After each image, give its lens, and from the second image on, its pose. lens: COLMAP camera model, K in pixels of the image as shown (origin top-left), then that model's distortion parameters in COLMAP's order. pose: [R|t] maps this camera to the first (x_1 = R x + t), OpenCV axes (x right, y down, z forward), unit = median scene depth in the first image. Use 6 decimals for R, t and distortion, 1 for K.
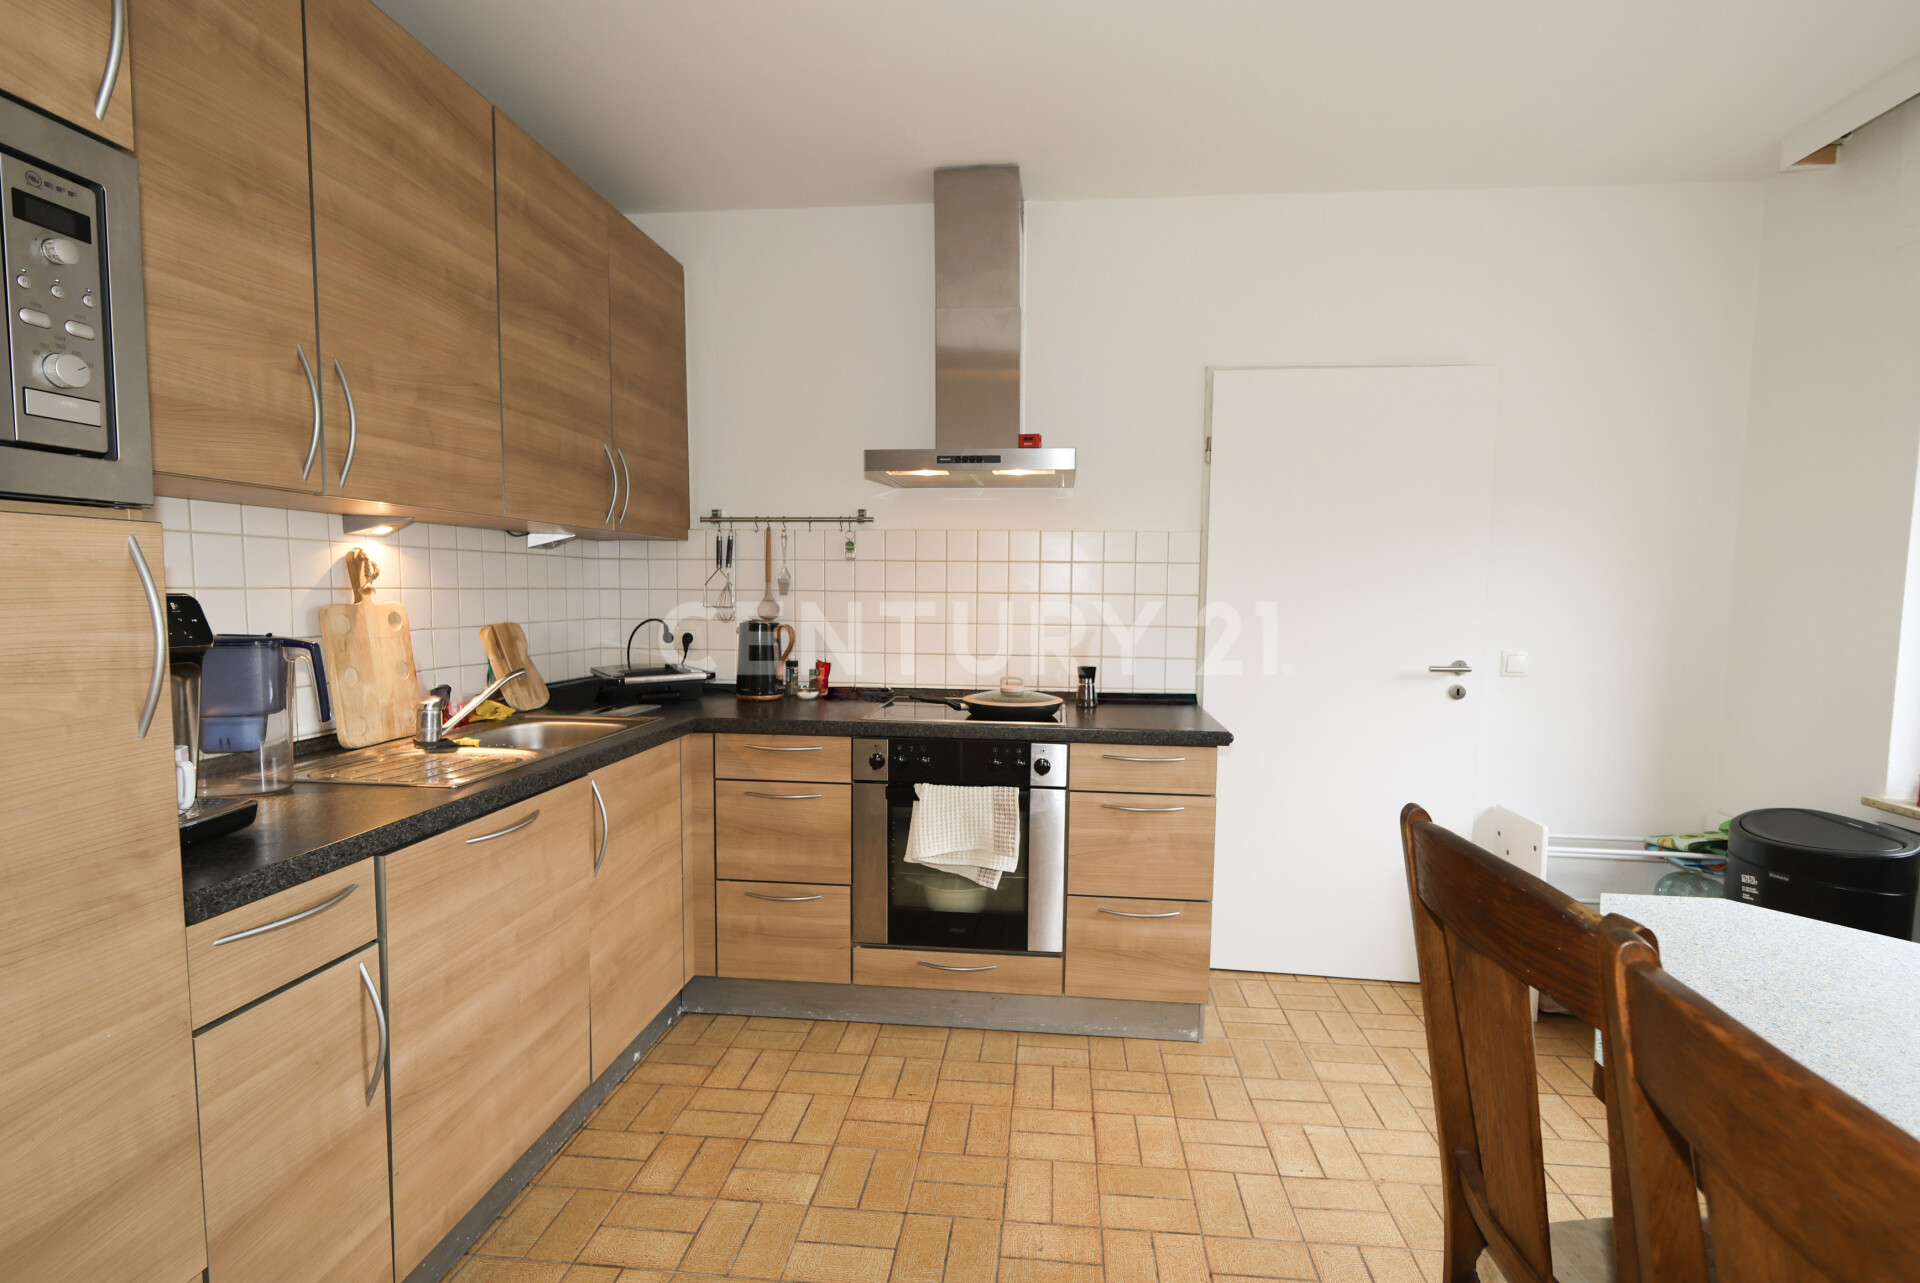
lens RADIAL K [[892.6, 0, 960.9], [0, 892.6, 662.1], [0, 0, 1]] dist [-0.003276, 0.000051]
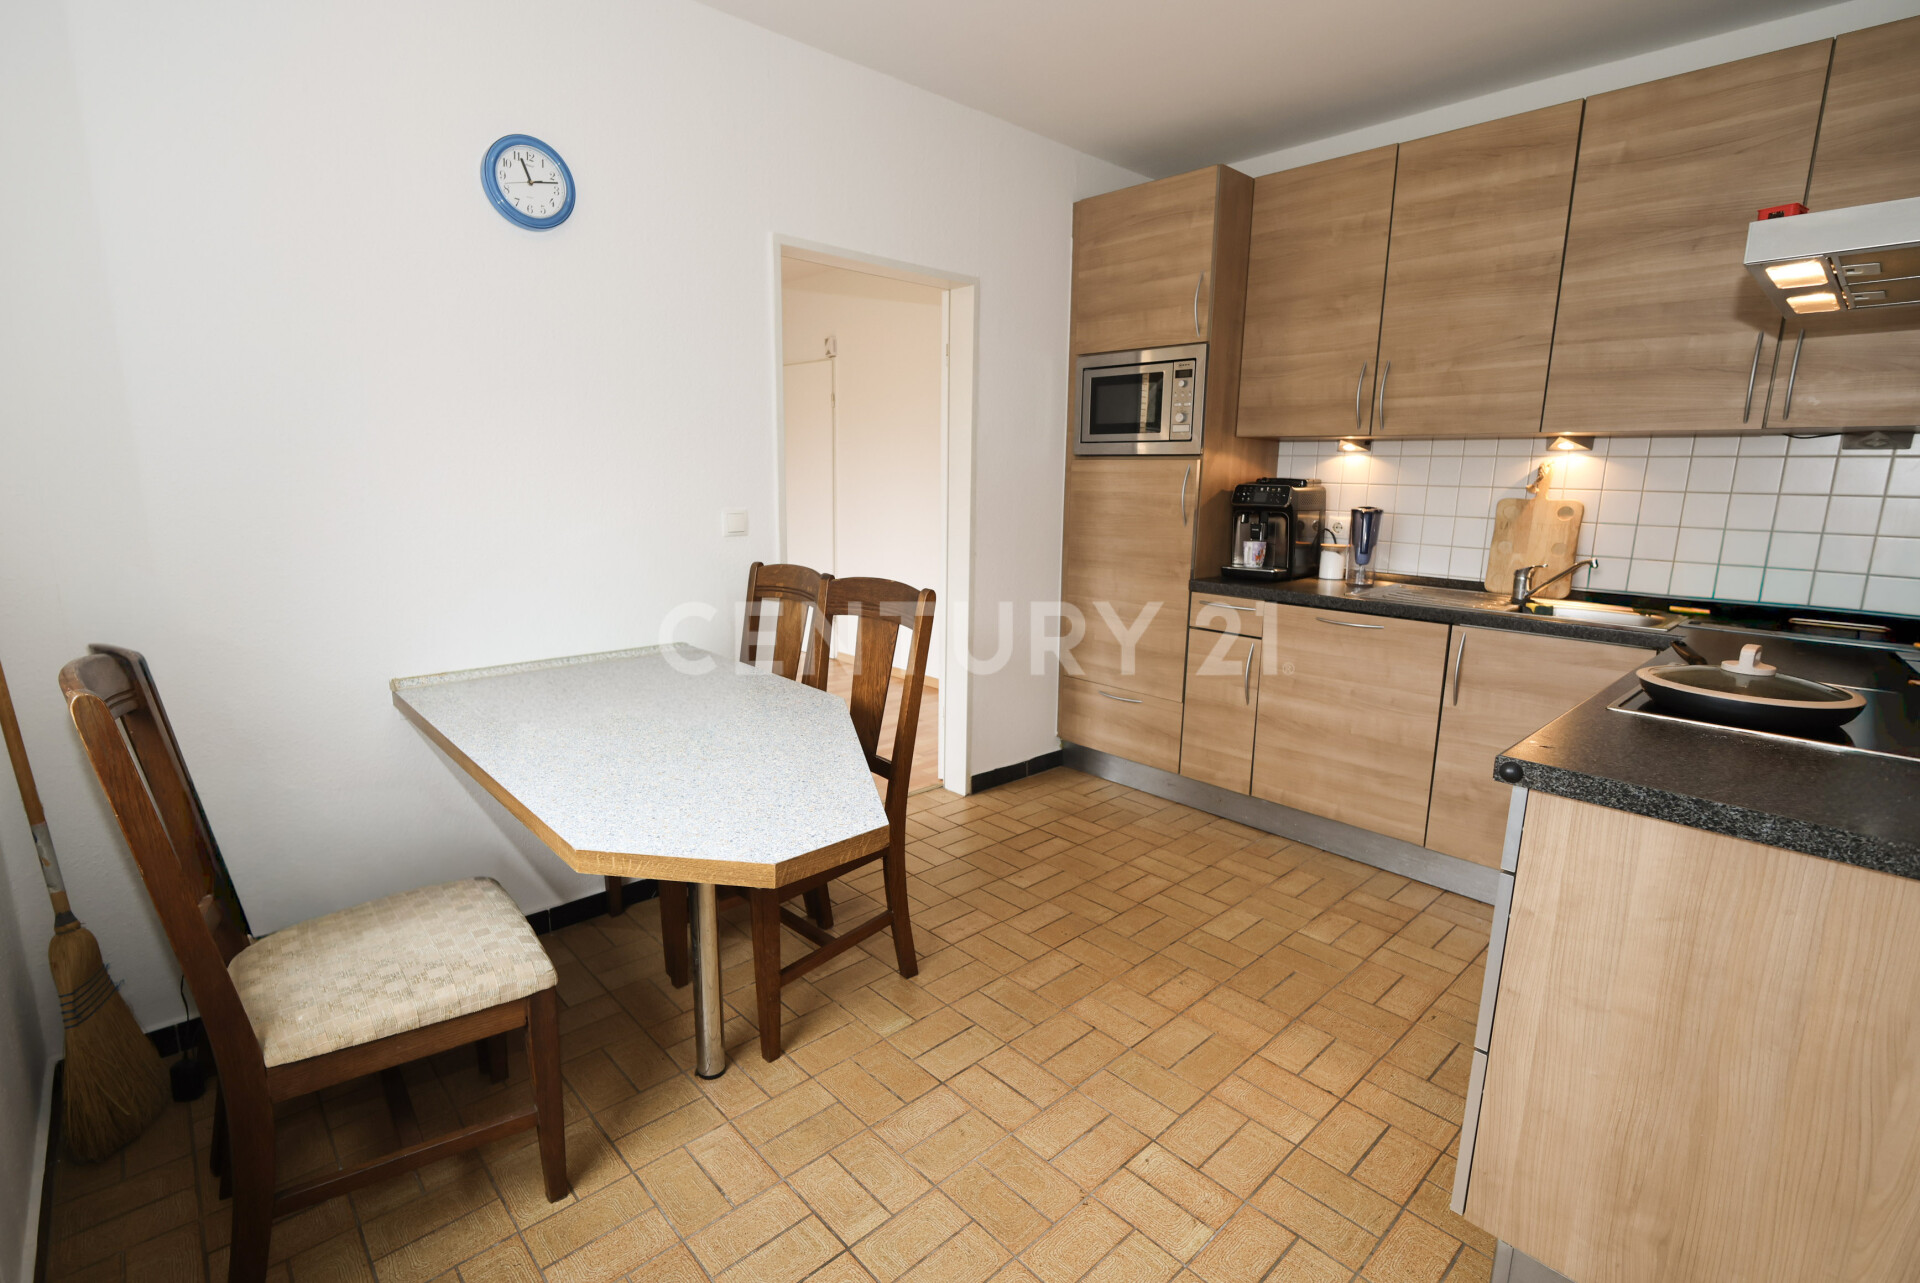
lens RADIAL K [[877.6, 0, 970.8], [0, 877.6, 644.5], [0, 0, 1]] dist [-0.009365, 0.000532]
pose [[-0.650077, 0.128619, -0.748904, 1.119430], [-0.083718, 0.967448, 0.238823, -0.108686], [0.755242, 0.217950, -0.618148, 1.352256]]
